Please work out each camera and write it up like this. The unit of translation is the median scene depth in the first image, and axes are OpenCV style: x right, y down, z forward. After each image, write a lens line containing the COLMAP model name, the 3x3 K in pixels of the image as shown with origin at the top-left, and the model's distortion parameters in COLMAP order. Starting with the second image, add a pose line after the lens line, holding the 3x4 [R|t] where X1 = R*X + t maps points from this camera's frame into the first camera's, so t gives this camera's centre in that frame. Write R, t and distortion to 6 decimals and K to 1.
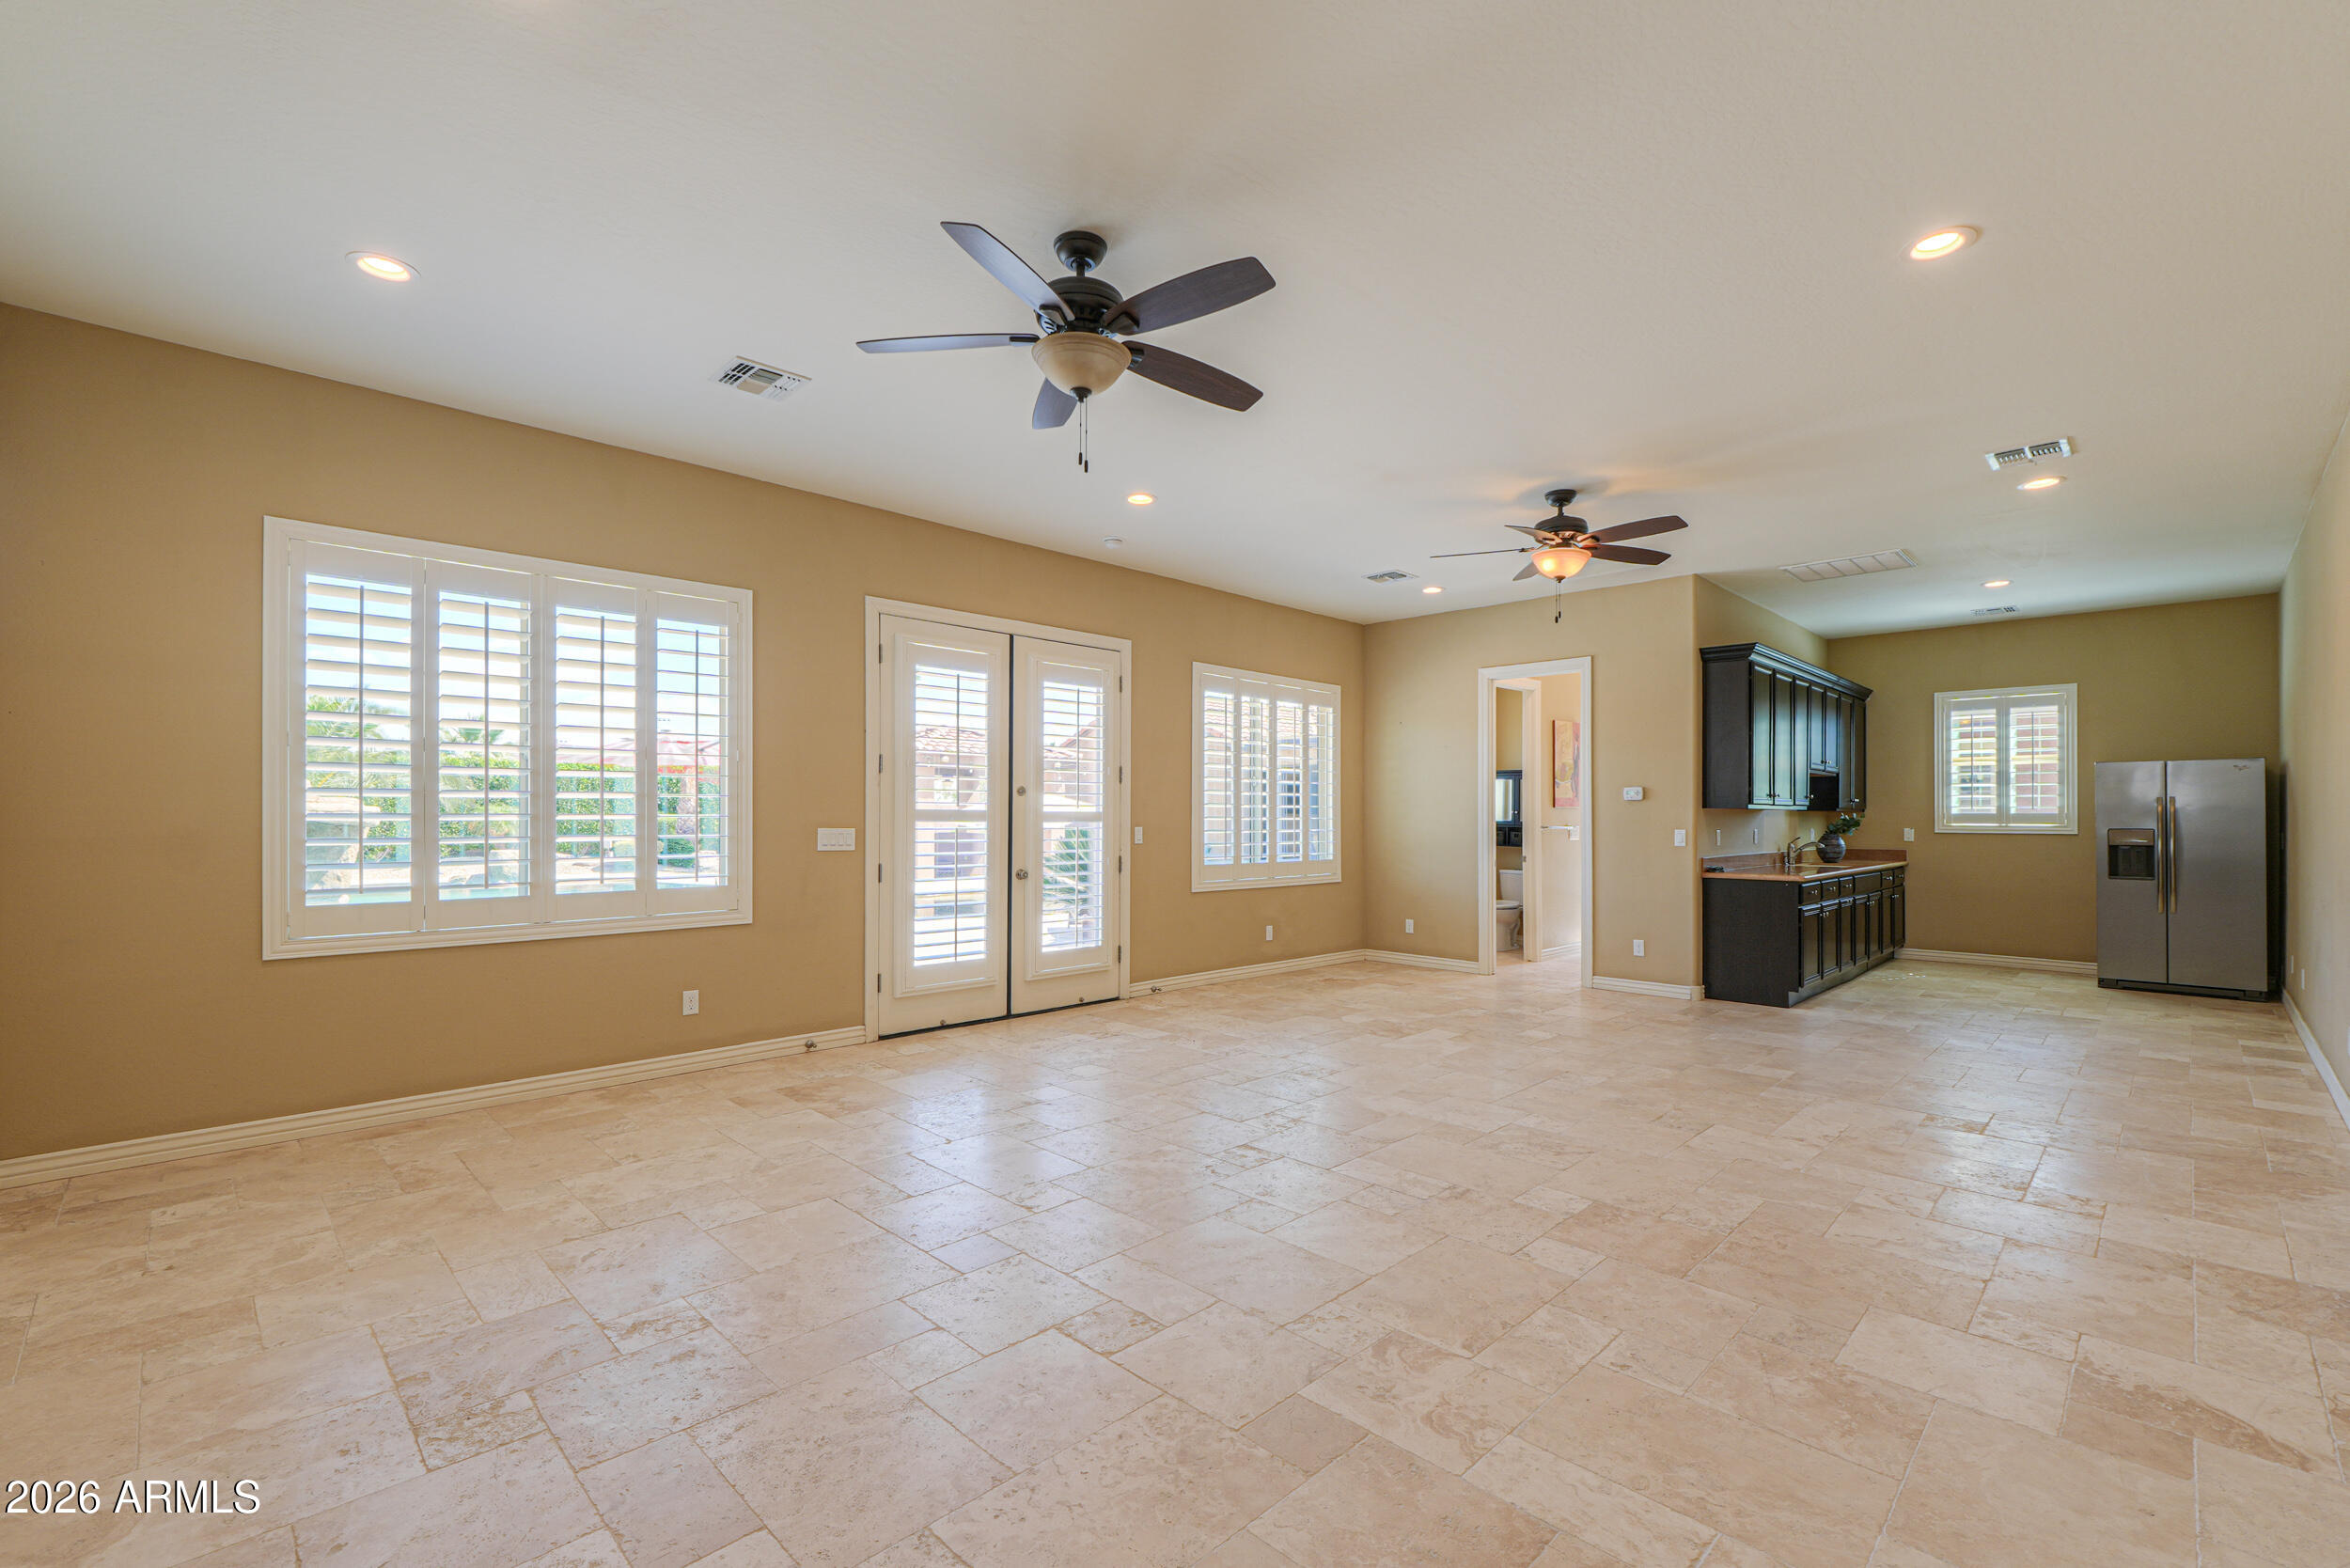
lens RADIAL K [[1023.8, 0, 1176.3], [0, 1023.8, 814.5], [0, 0, 1]] dist [-0.002466, -0.000194]
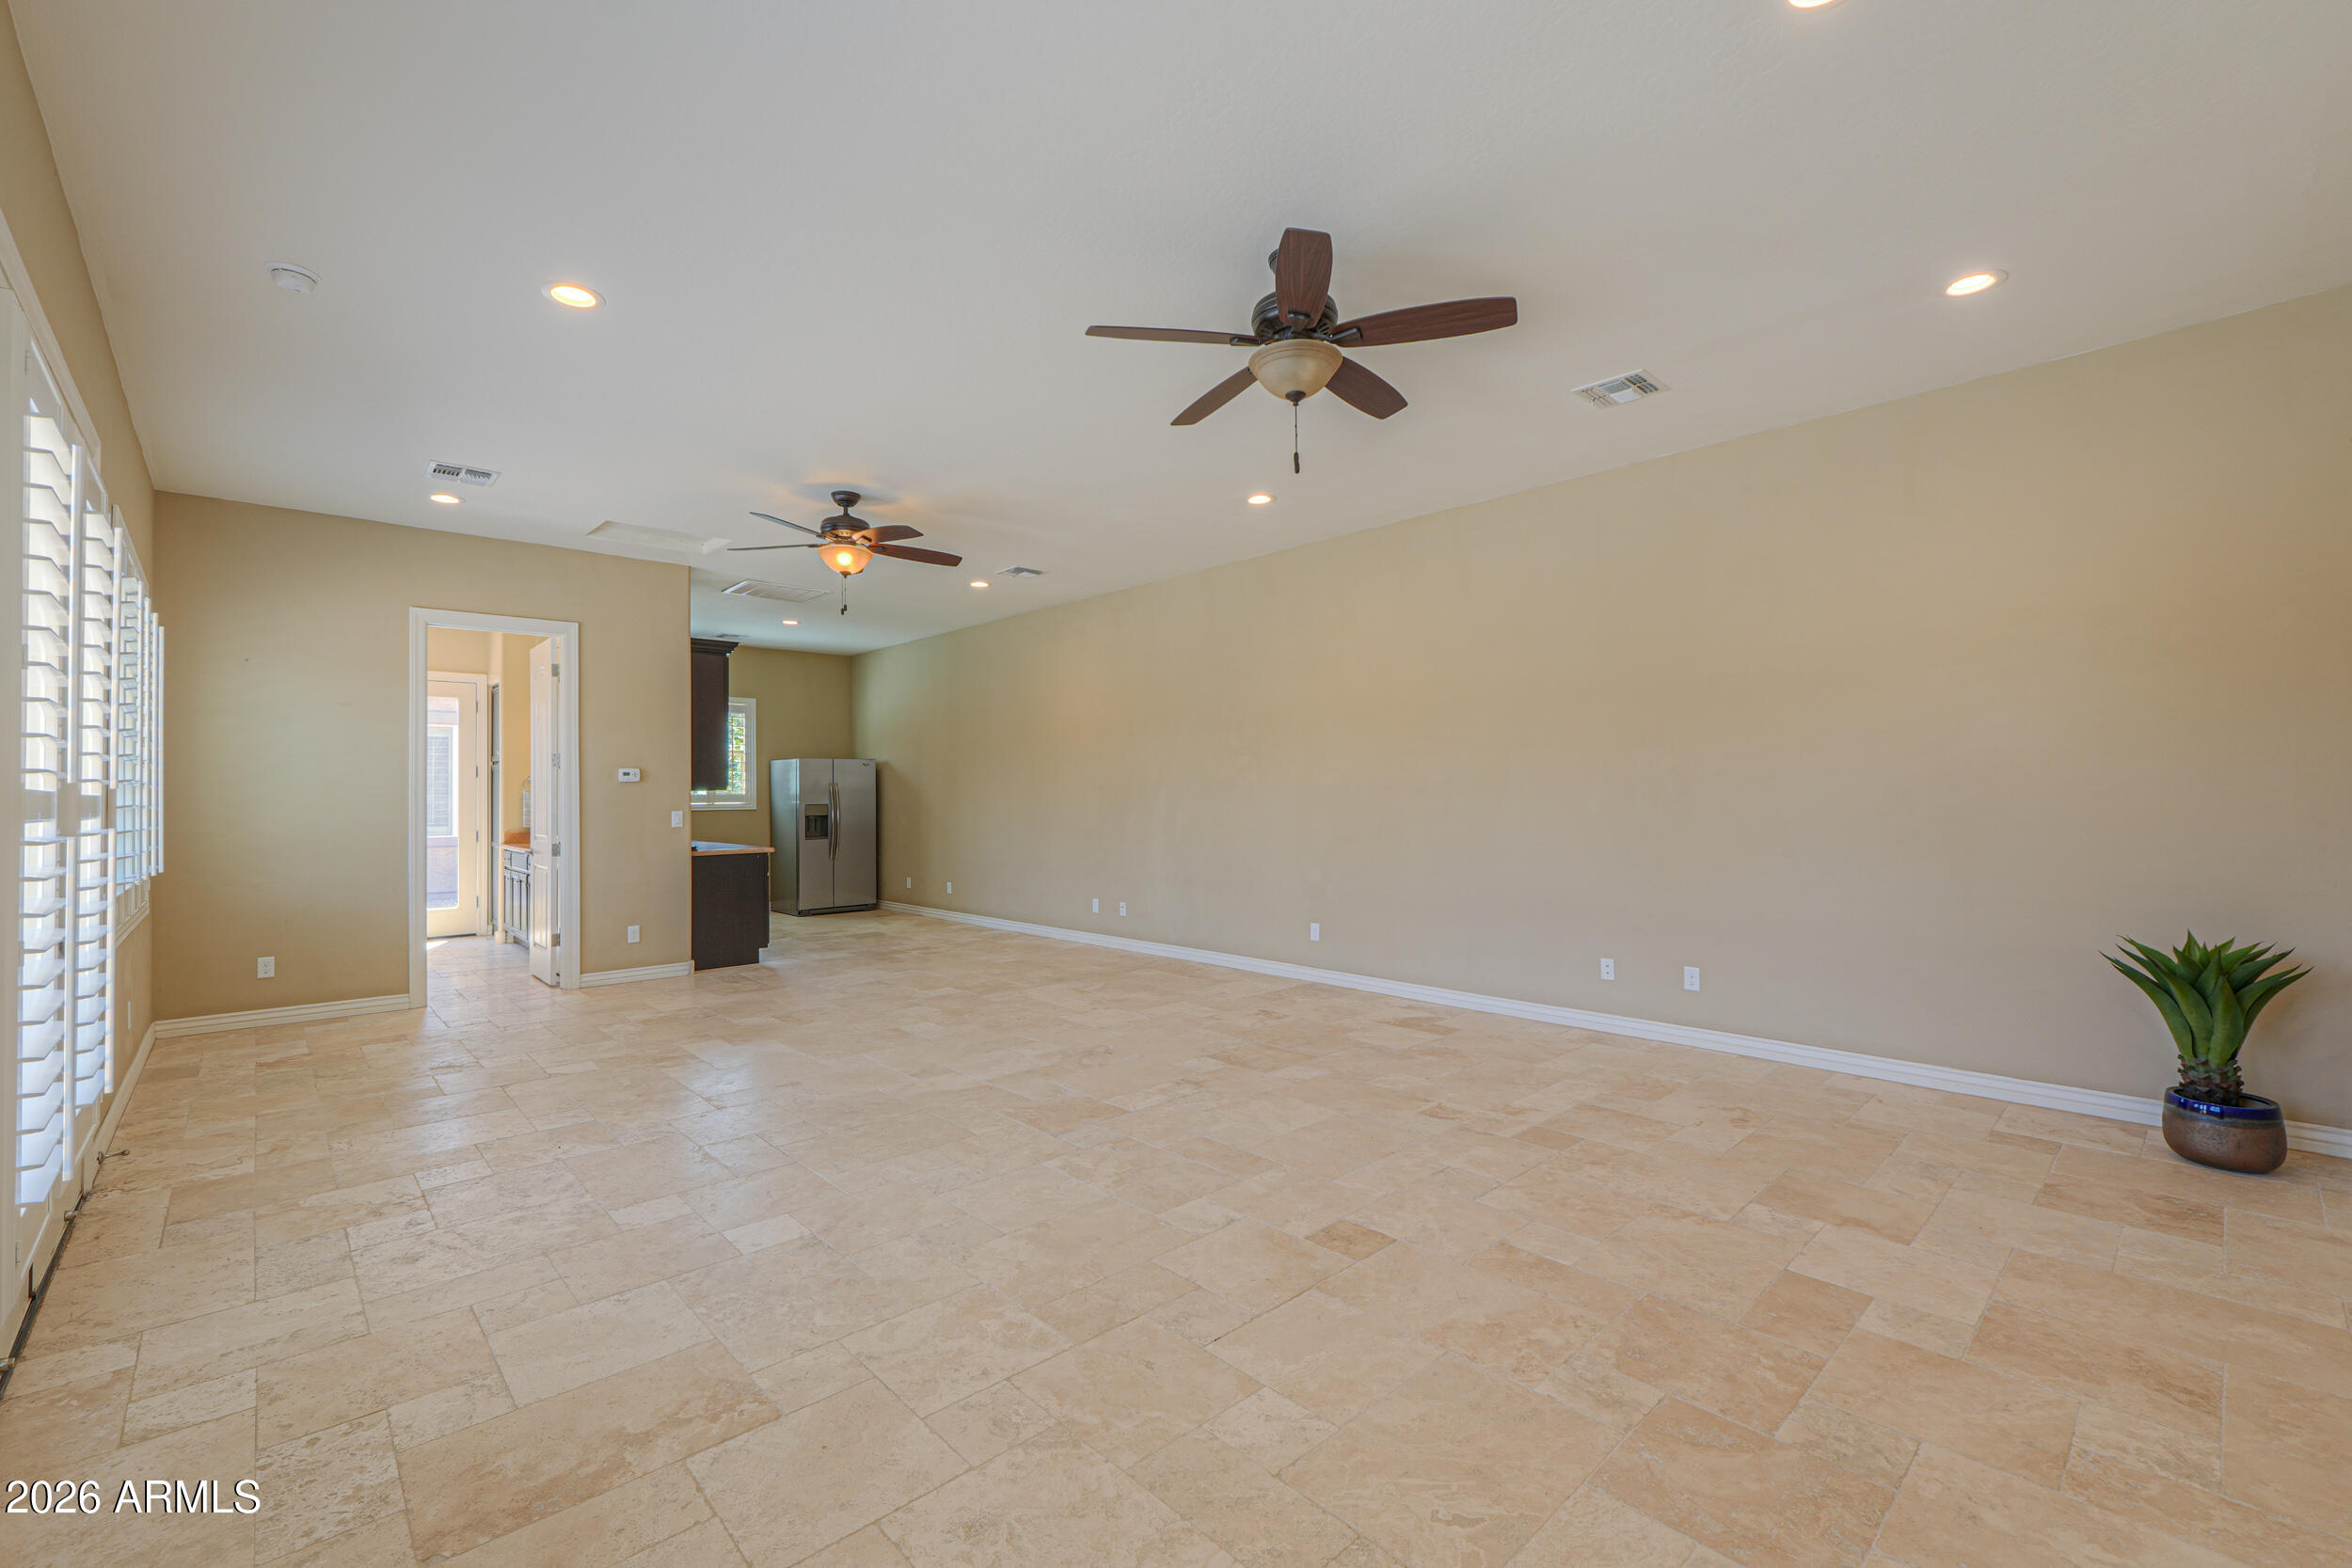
lens RADIAL K [[985.9, 0, 1176.0], [0, 985.9, 784.0], [0, 0, 1]] dist [-0.001465, -0.000103]
pose [[0.030758, 0.006457, 0.999506, -0.894936], [0.006556, 0.999956, -0.006662, -0.004537], [-0.999505, 0.006757, 0.030715, 0.878798]]
